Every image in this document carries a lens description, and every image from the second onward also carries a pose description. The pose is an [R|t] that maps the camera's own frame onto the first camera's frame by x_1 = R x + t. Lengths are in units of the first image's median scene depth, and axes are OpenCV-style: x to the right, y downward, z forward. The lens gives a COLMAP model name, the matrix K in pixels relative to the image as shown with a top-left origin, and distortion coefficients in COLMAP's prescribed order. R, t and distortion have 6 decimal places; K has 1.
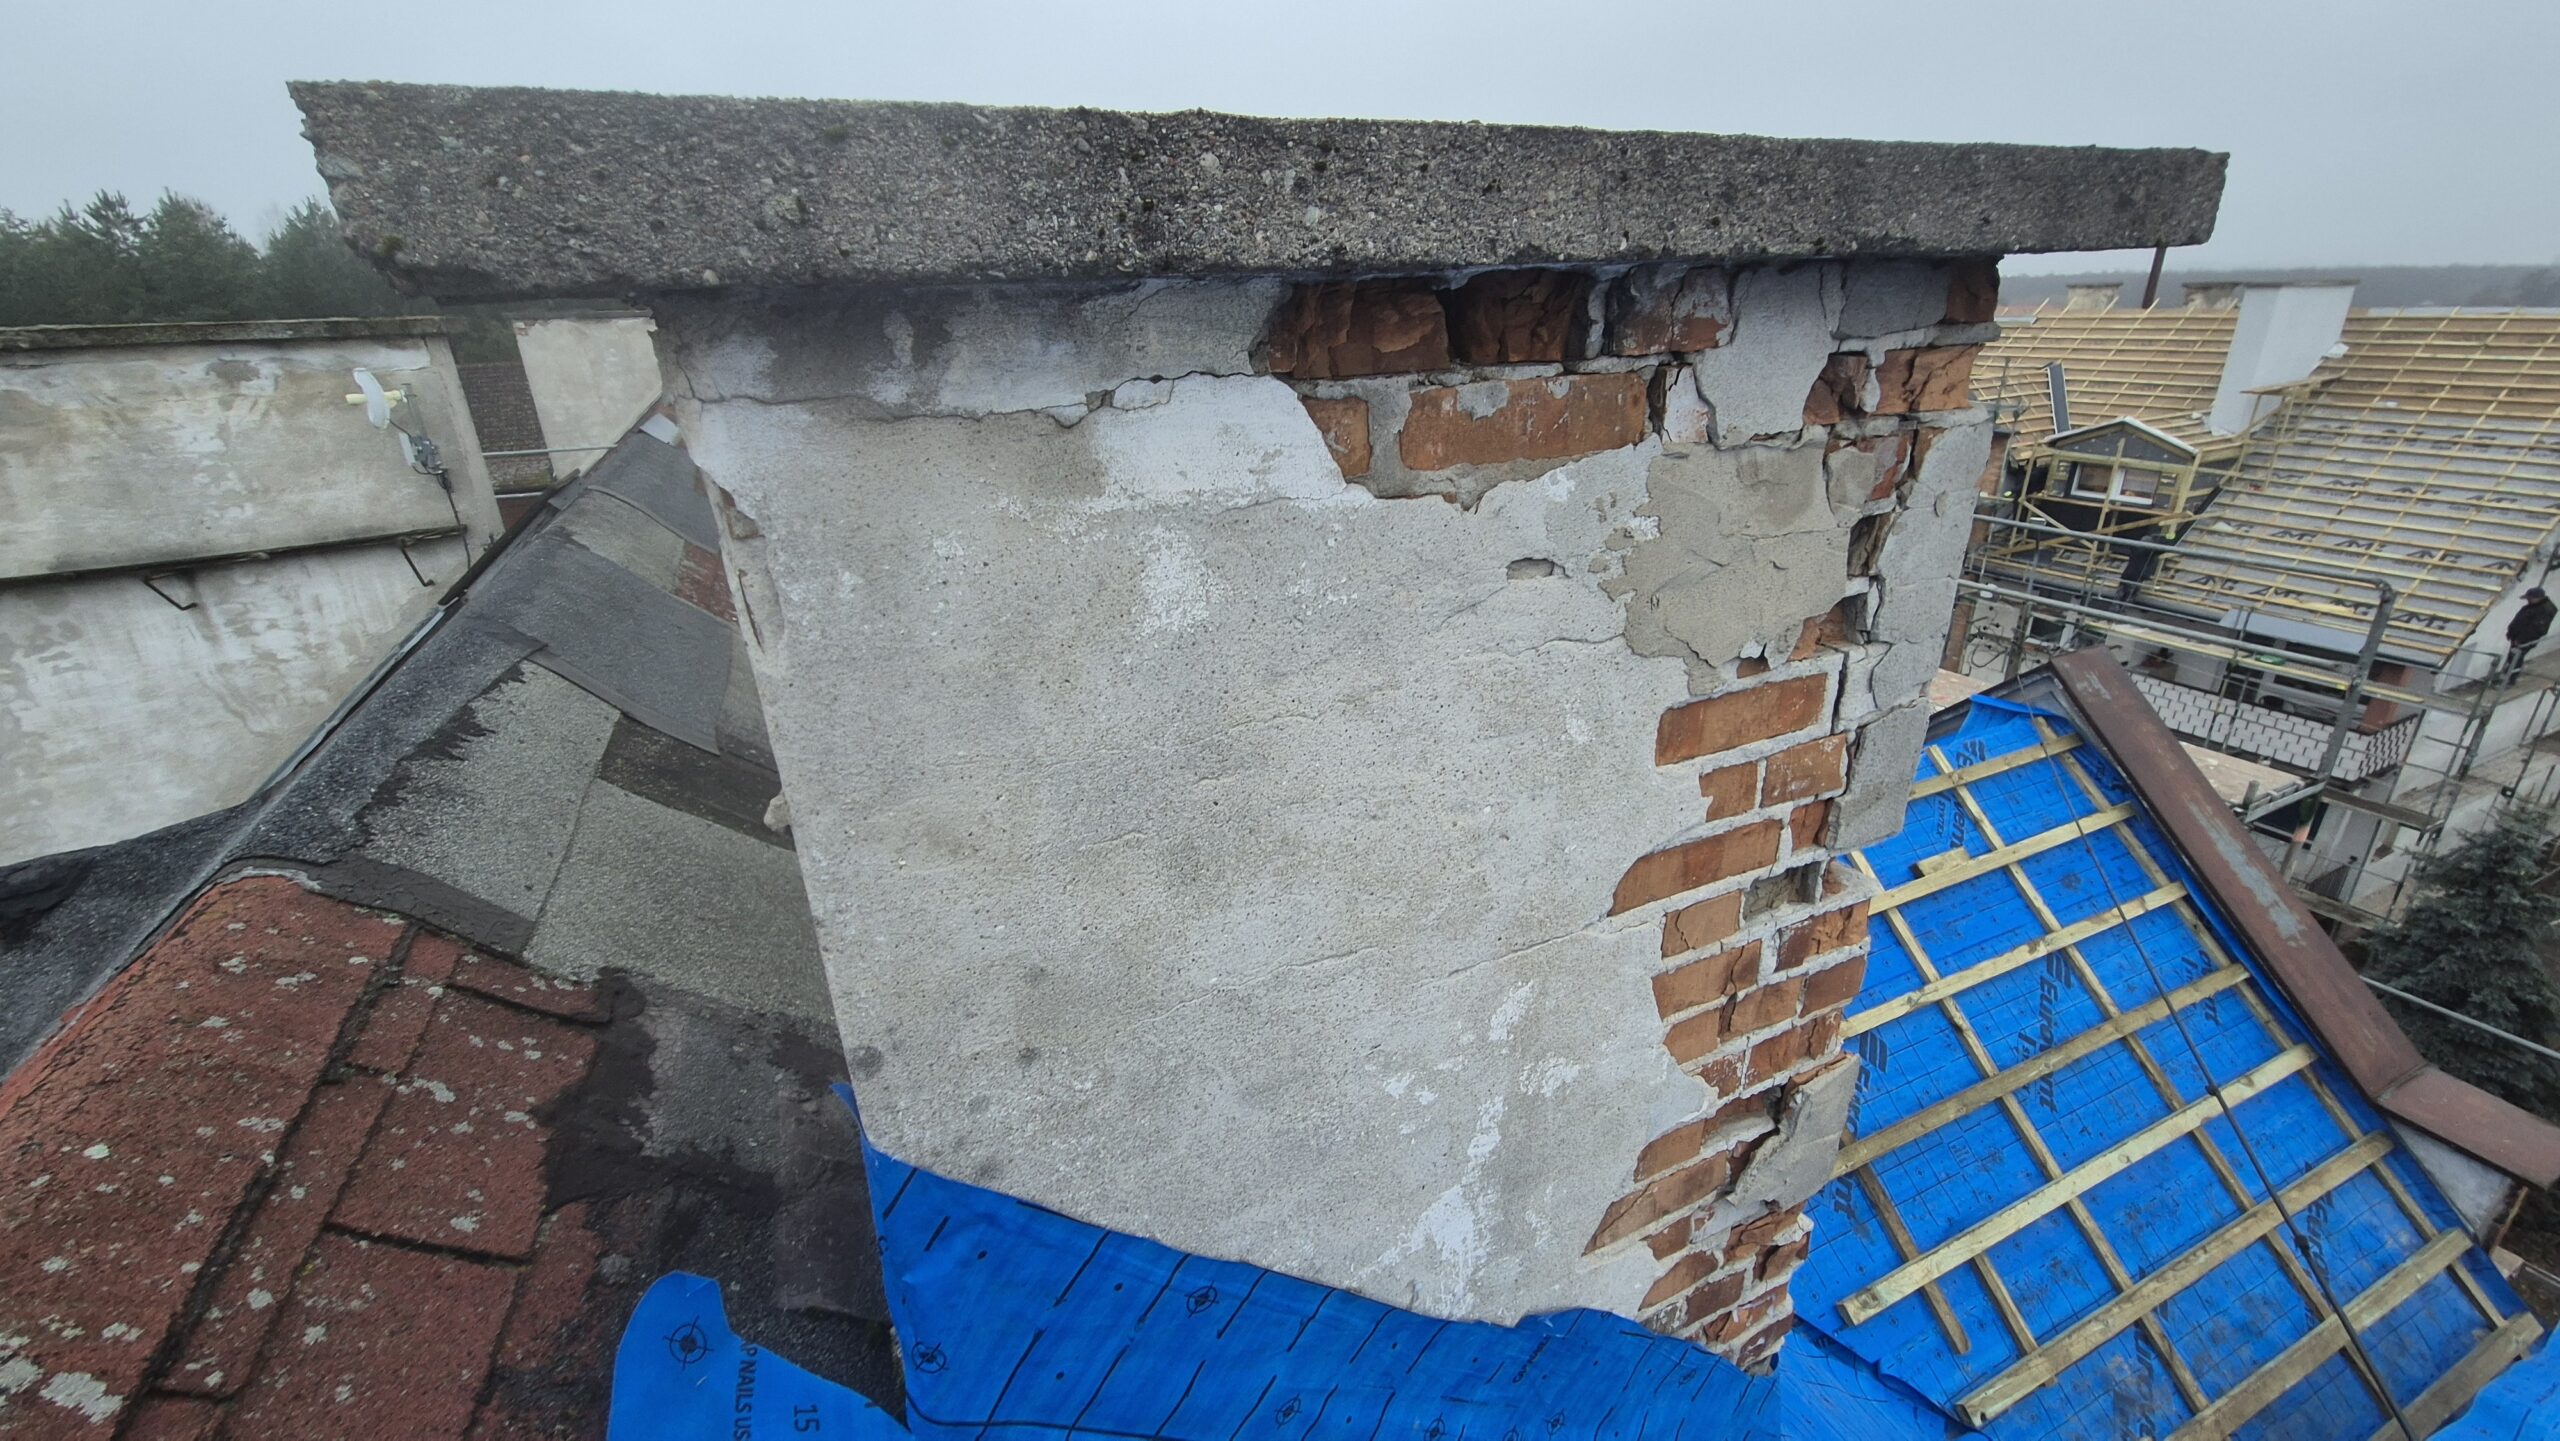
lens RADIAL K [[1041.3, 0, 1294.5], [0, 1041.3, 720.0], [0, 0, 1]] dist [0.001635, -0.000768]
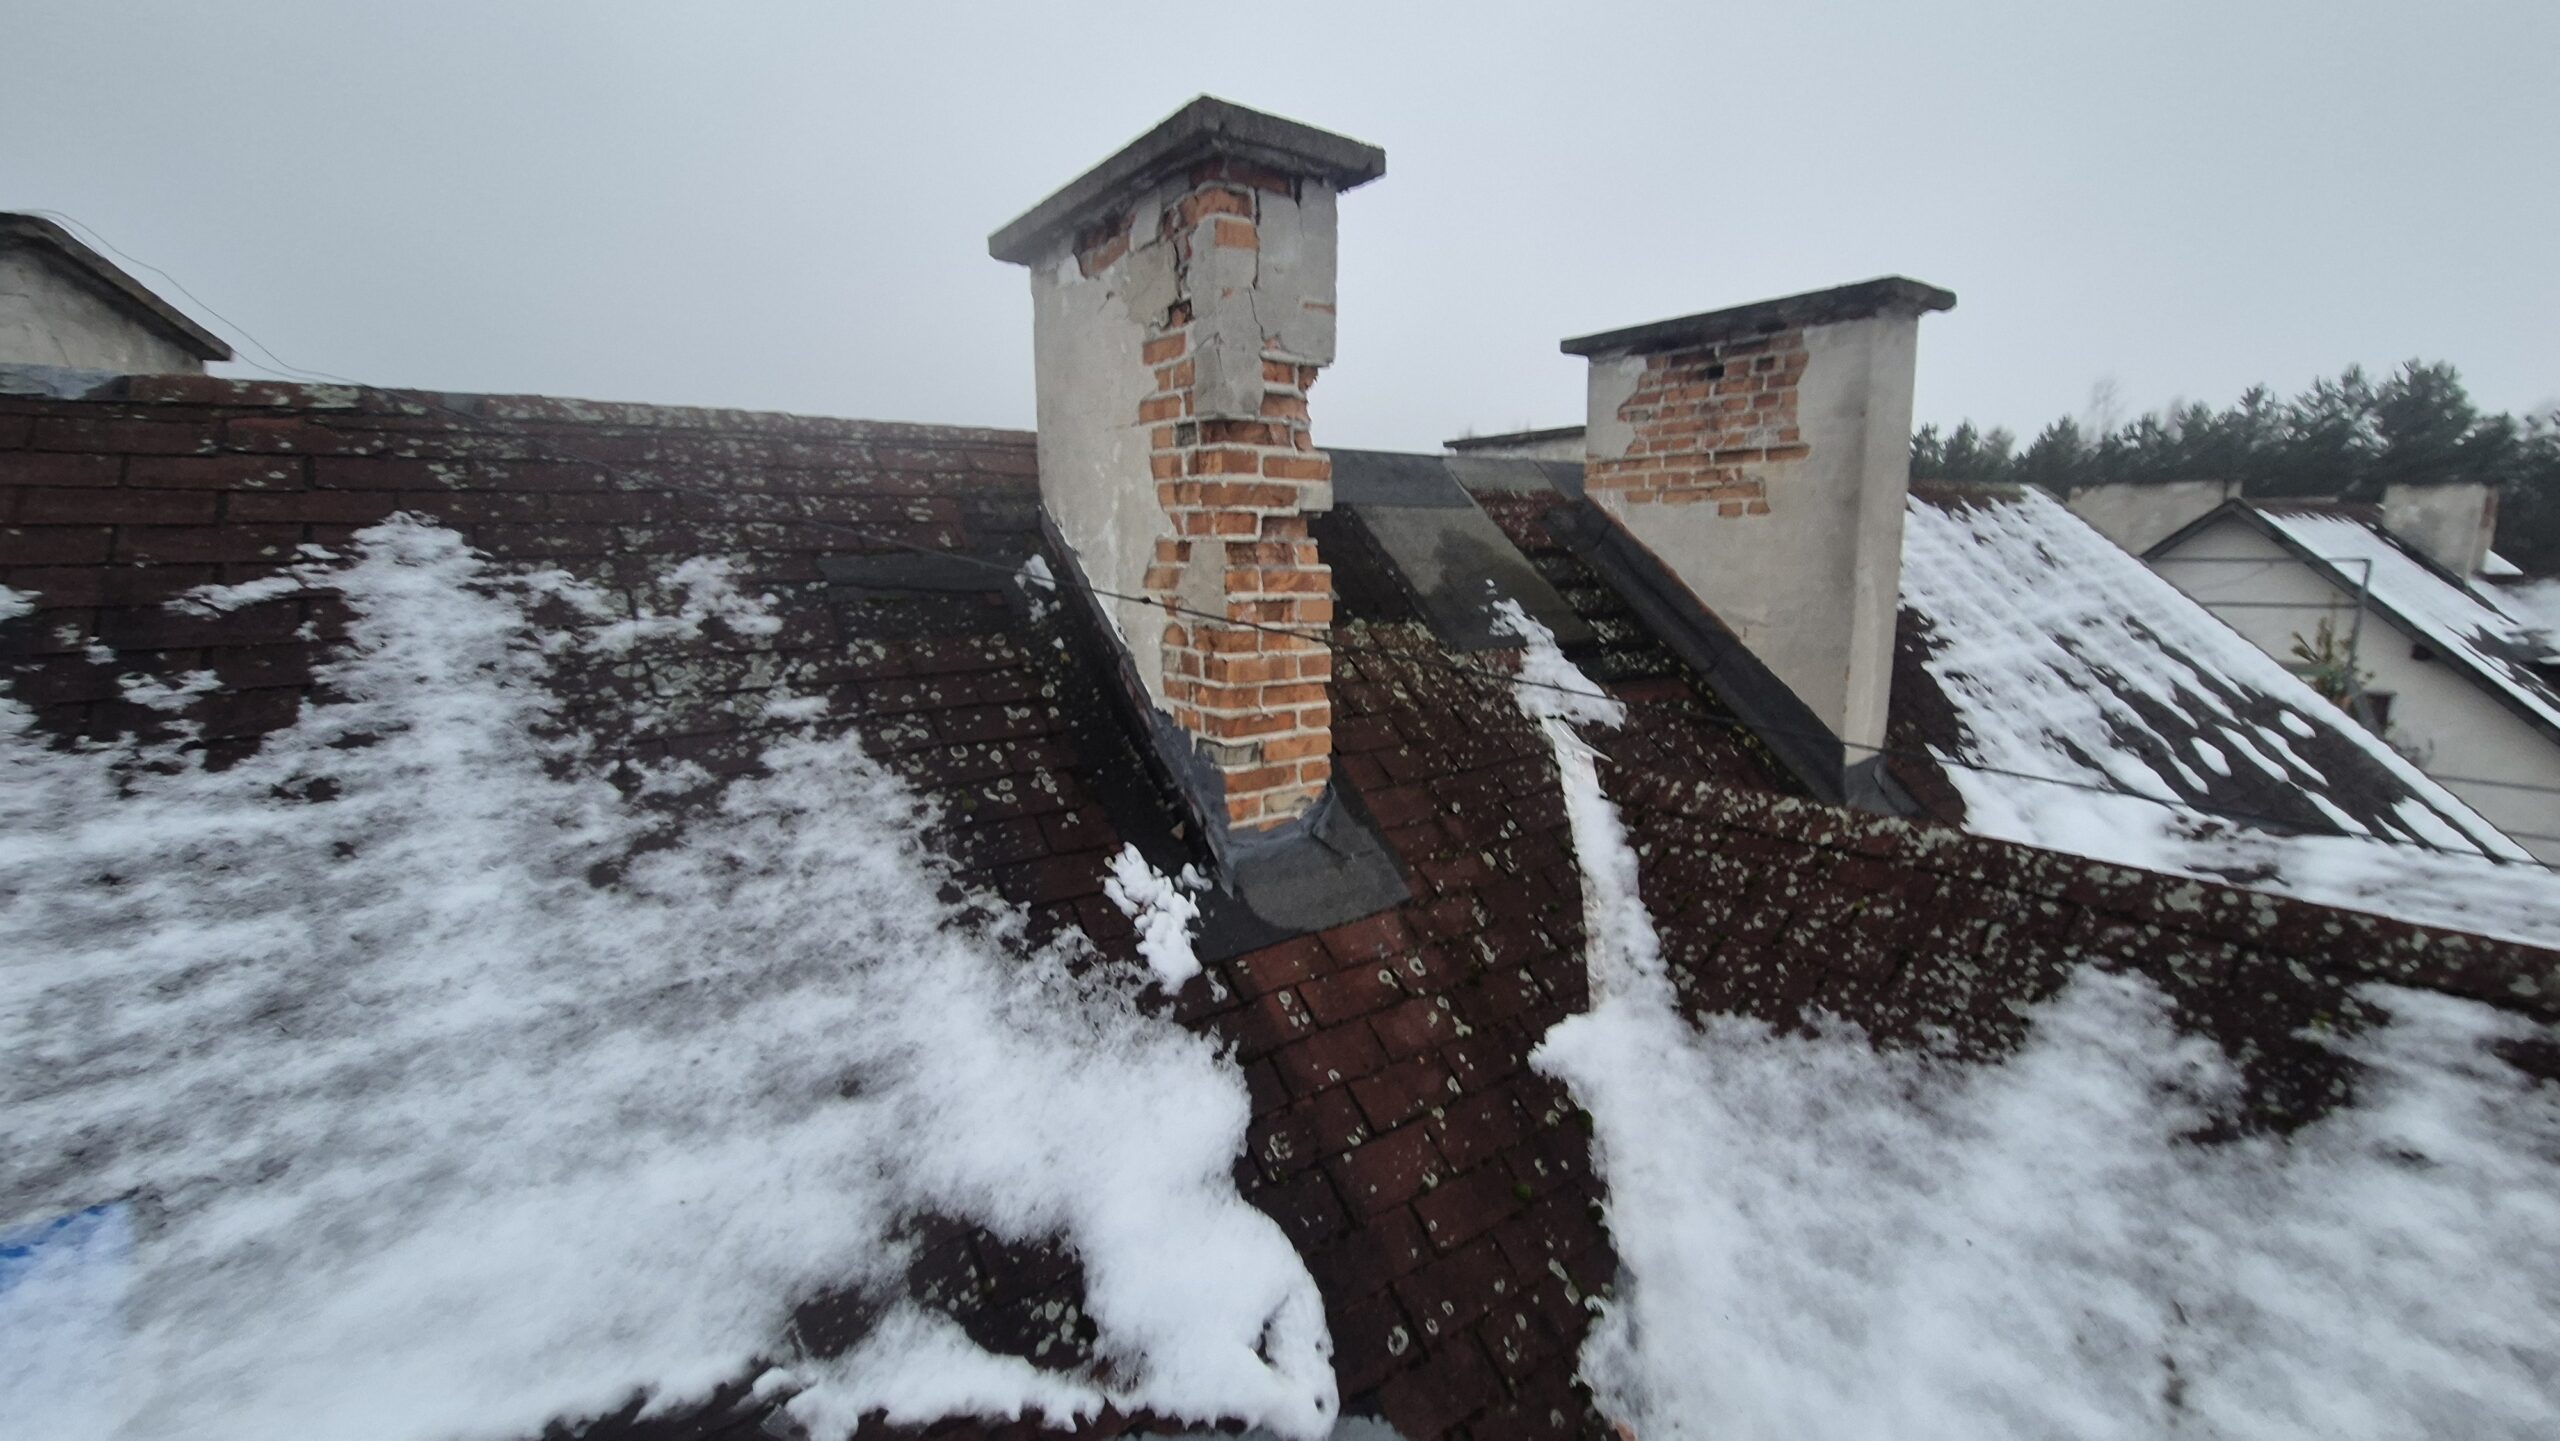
lens RADIAL K [[1041.3, 0, 1294.5], [0, 1041.3, 720.0], [0, 0, 1]] dist [0.001635, -0.000768]
pose [[0.198246, 0.190525, -0.961457, 3.255102], [-0.371670, 0.922279, 0.106126, 0.470282], [0.906951, 0.336306, 0.253650, 0.918857]]
